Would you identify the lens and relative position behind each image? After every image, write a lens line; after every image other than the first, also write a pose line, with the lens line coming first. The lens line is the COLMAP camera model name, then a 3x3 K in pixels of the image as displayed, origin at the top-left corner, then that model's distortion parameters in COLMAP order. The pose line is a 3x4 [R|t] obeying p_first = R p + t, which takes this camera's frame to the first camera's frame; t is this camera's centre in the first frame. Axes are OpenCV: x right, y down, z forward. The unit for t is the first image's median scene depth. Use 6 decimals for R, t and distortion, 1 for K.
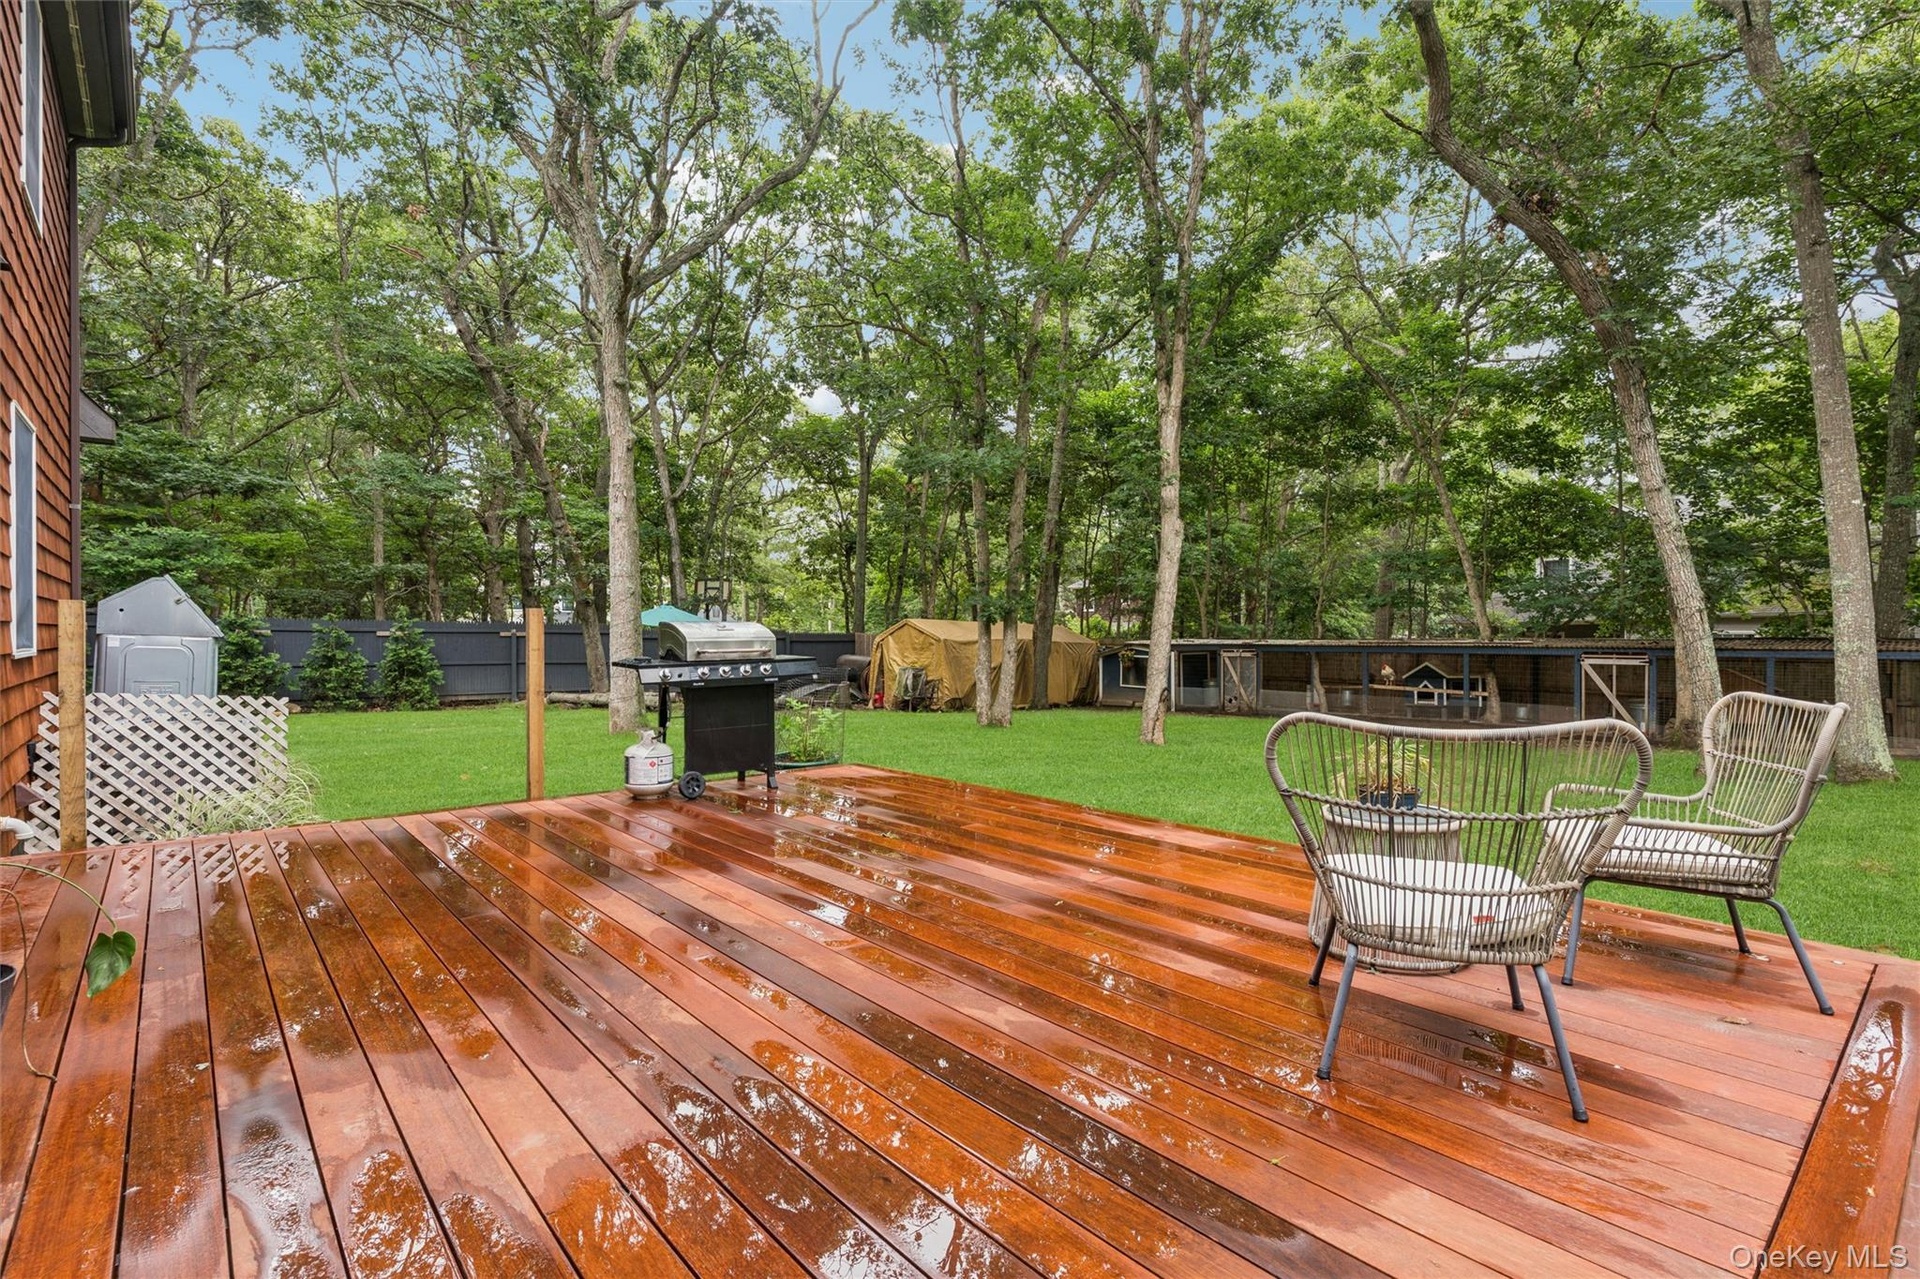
lens RADIAL K [[903.2, 0, 957.3], [0, 903.2, 642.1], [0, 0, 1]] dist [0.002643, -0.000071]
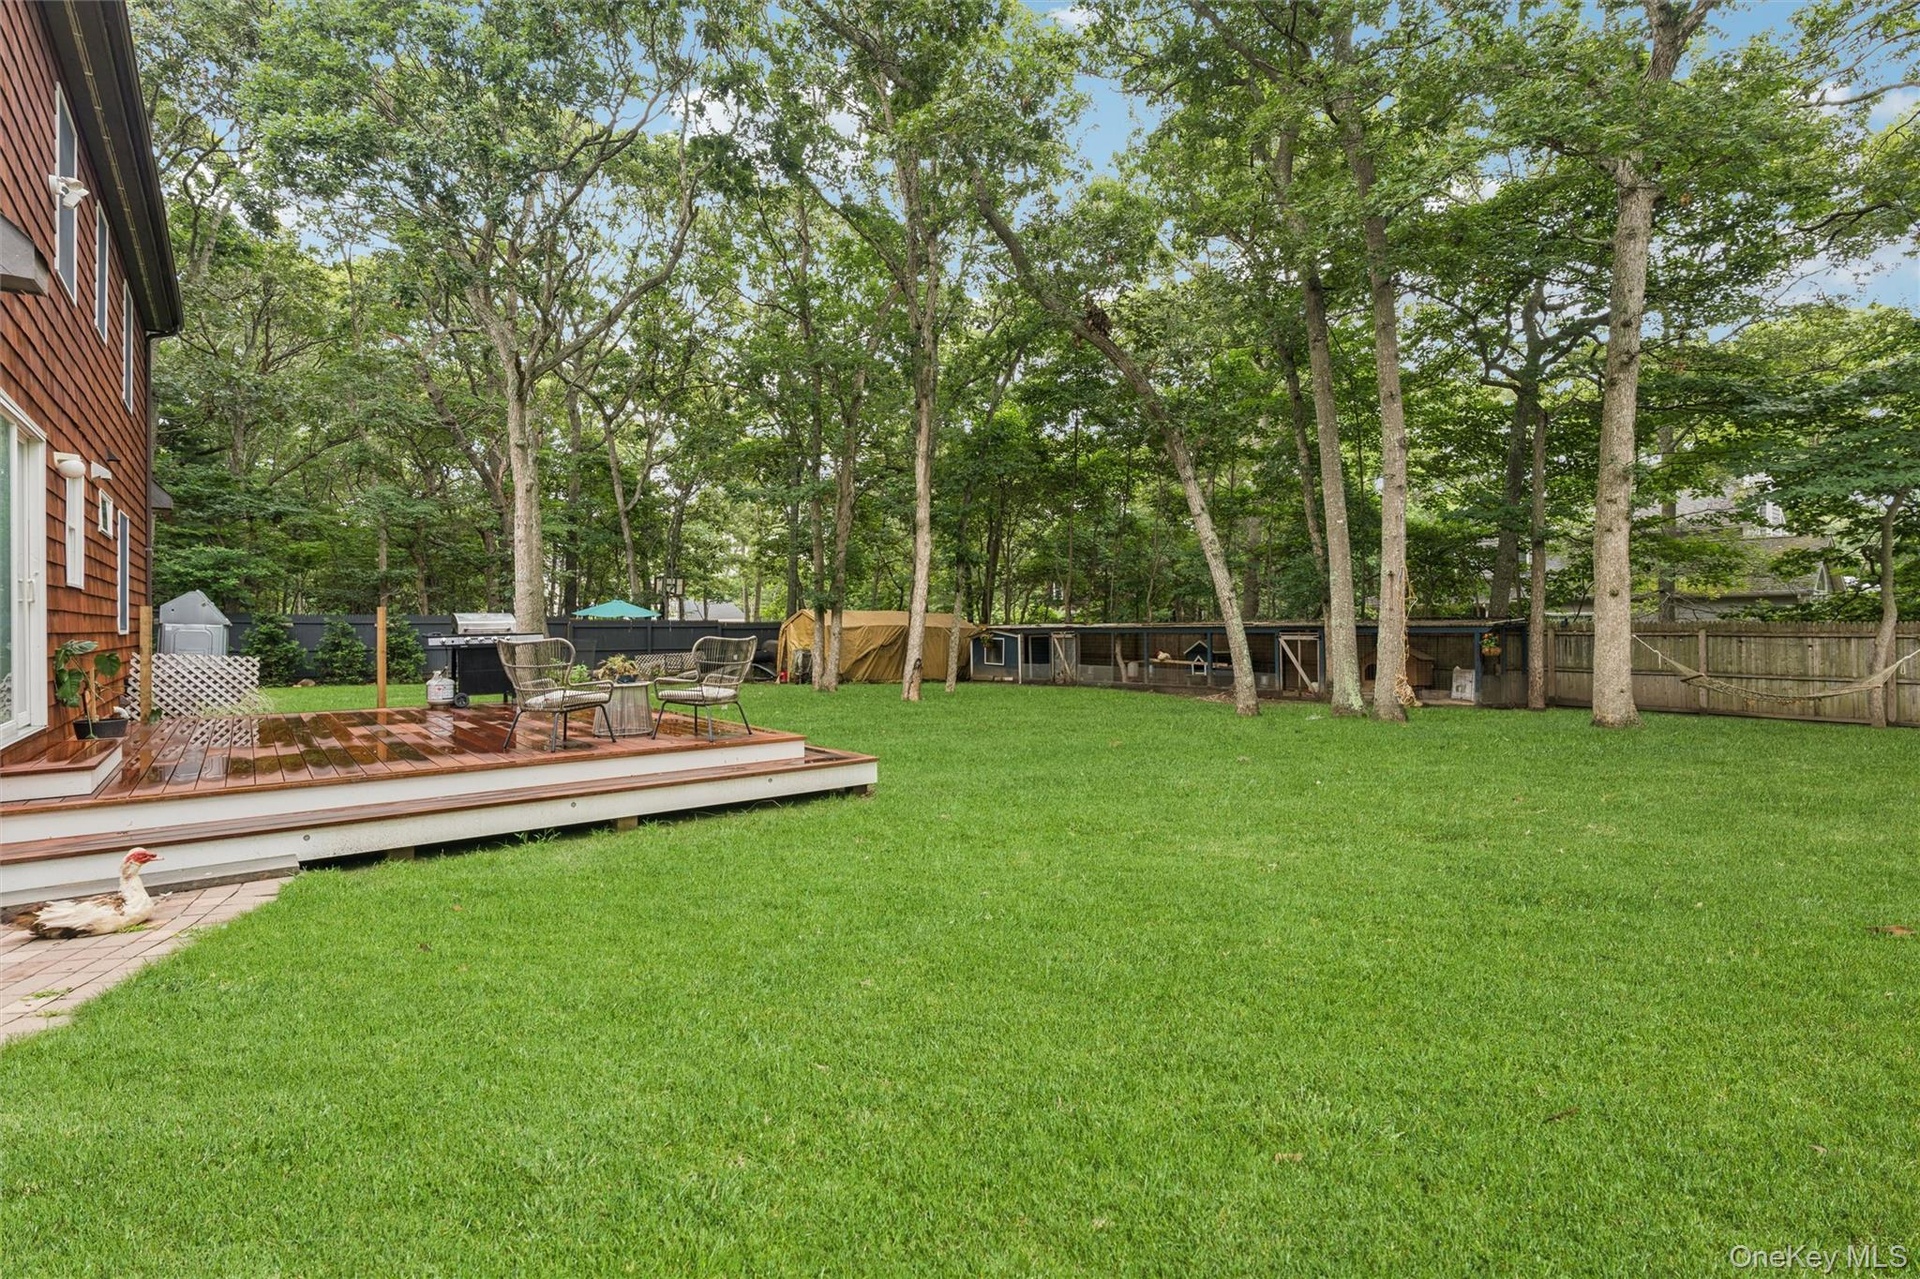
lens RADIAL K [[946.0, 0, 987.1], [0, 946.0, 621.0], [0, 0, 1]] dist [-0.000751, 0.000070]
pose [[0.998686, -0.009422, -0.050374, 0.405207], [0.008806, 0.999884, -0.012442, 0.012575], [0.050485, 0.011982, 0.998653, -0.408920]]
